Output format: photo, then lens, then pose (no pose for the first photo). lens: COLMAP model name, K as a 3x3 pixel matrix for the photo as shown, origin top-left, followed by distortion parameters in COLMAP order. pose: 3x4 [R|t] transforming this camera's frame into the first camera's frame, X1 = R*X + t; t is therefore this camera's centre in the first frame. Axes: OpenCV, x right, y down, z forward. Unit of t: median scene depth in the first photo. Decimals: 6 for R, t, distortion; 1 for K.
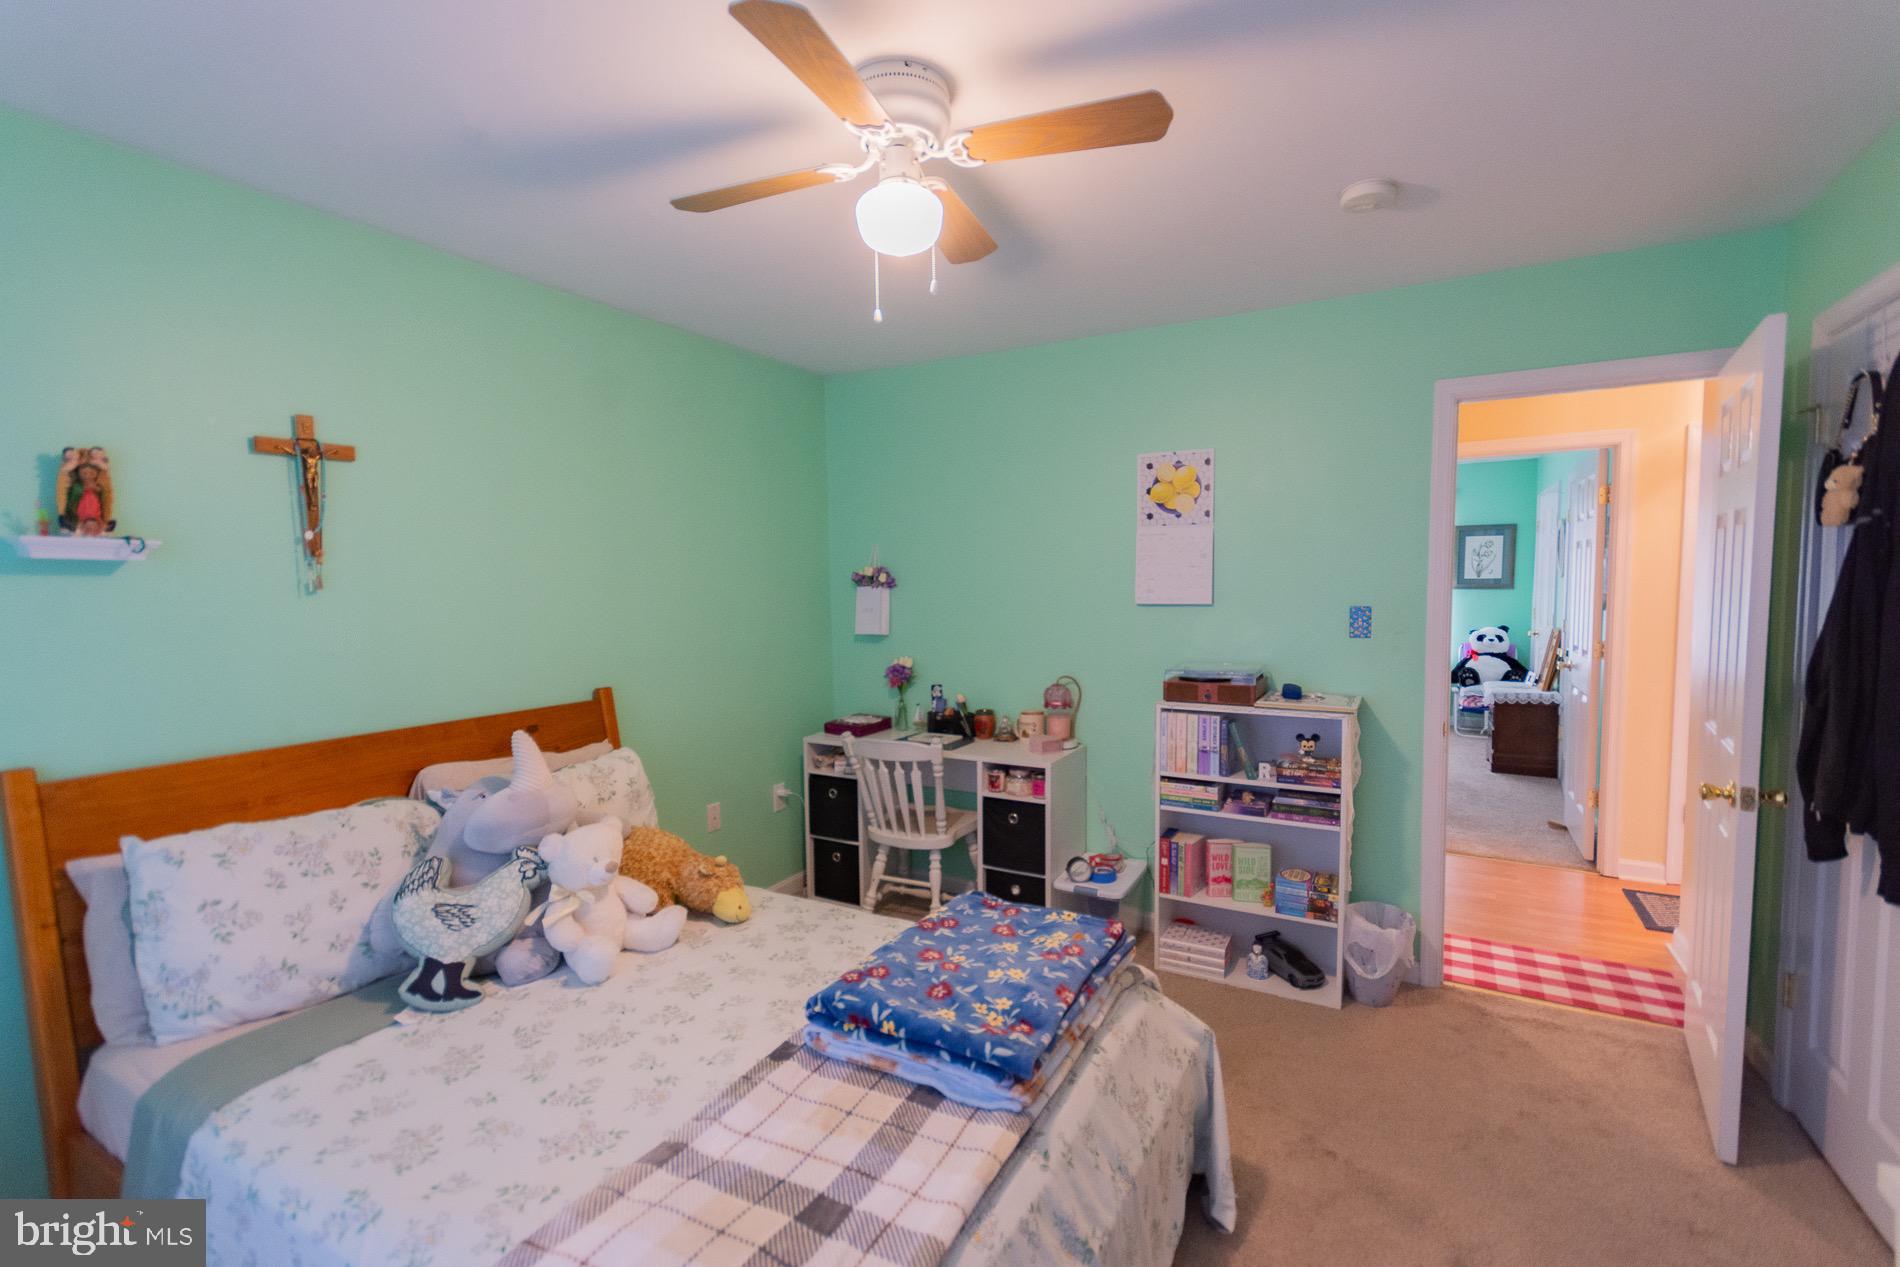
lens RADIAL K [[837.9, 0, 946.2], [0, 837.9, 636.0], [0, 0, 1]] dist [0.003314, 0.000009]
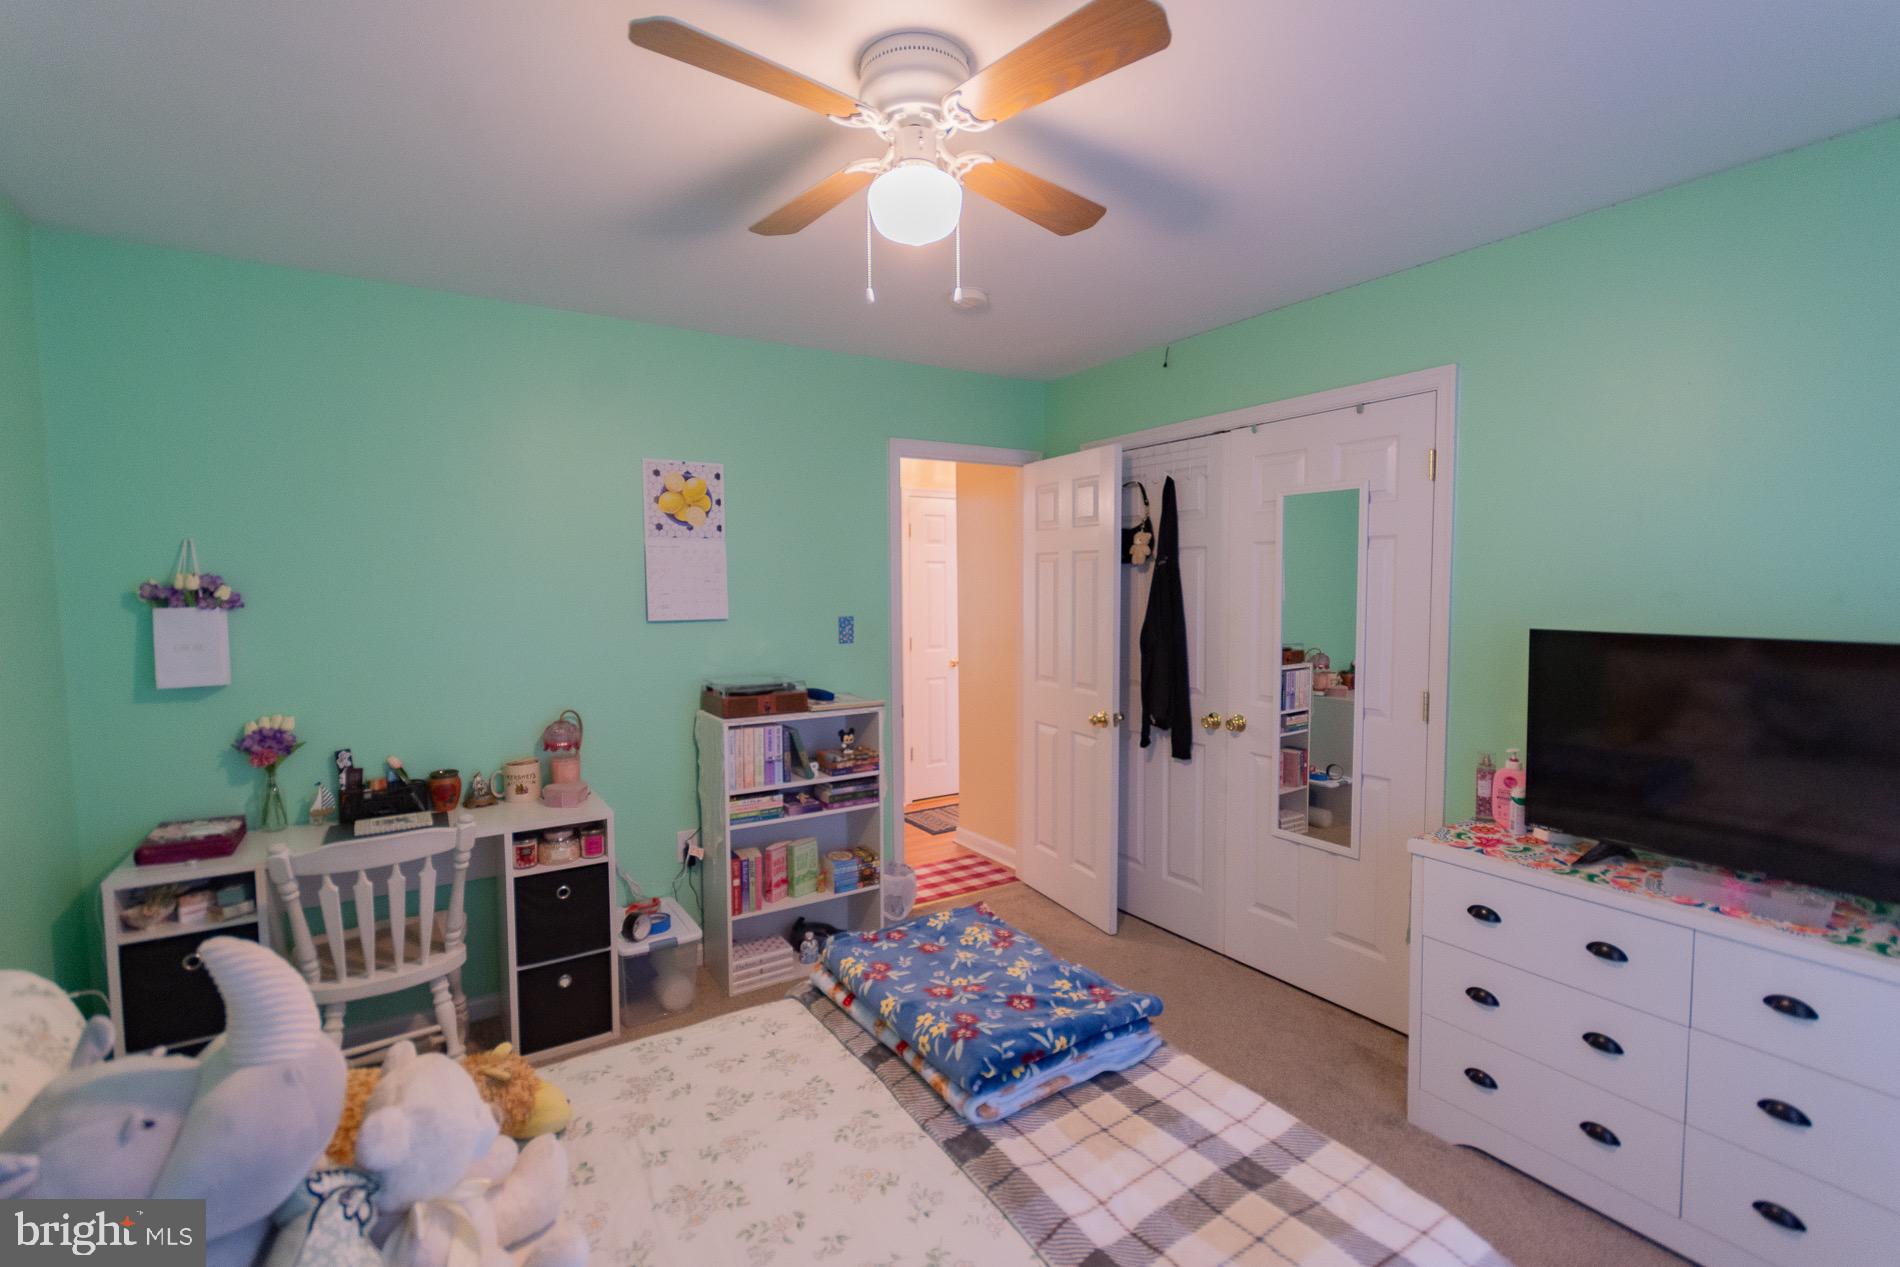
lens RADIAL K [[856.2, 0, 943.0], [0, 856.2, 640.3], [0, 0, 1]] dist [0.004263, -0.001241]
pose [[0.473811, -0.049665, 0.879225, -0.508302], [0.061071, 0.997858, 0.023455, -0.022493], [-0.878506, 0.042582, 0.475829, 0.311579]]
